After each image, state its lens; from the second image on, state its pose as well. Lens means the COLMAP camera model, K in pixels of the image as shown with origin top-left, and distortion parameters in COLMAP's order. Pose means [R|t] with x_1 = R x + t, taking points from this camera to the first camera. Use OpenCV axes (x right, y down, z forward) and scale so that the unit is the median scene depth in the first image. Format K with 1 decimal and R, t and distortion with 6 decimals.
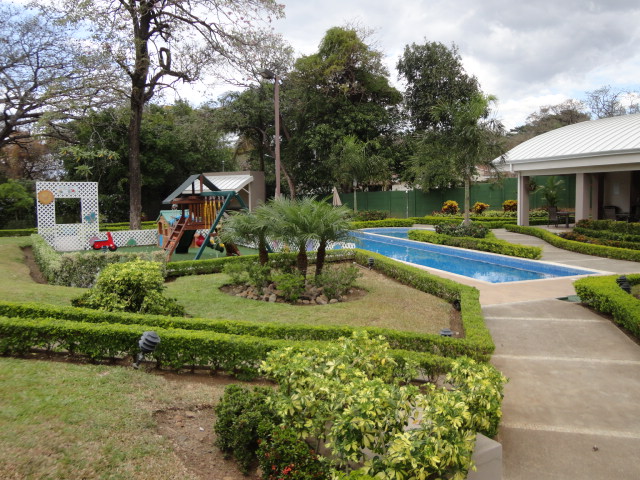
lens RADIAL K [[554.5, 0, 320.0], [0, 554.5, 240.0], [0, 0, 1]] dist [-0.009665, 0.006966]
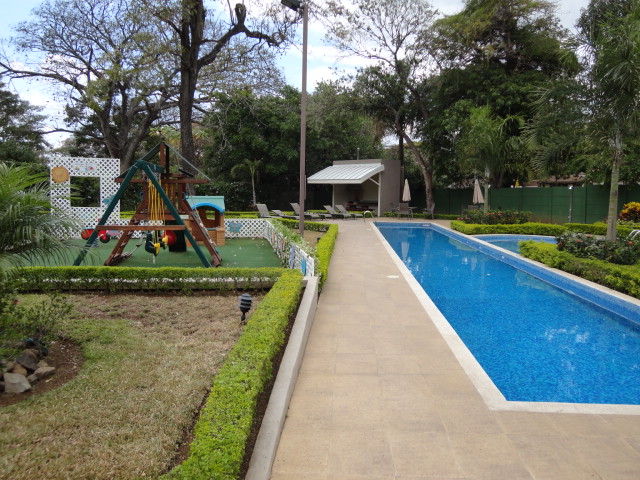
lens RADIAL K [[554.5, 0, 320.0], [0, 554.5, 240.0], [0, 0, 1]] dist [-0.009665, 0.006966]
pose [[0.937973, 0.063136, -0.340911, 0.178079], [-0.061697, 0.997981, 0.015070, -0.015550], [0.341174, 0.006898, 0.939975, 0.352441]]
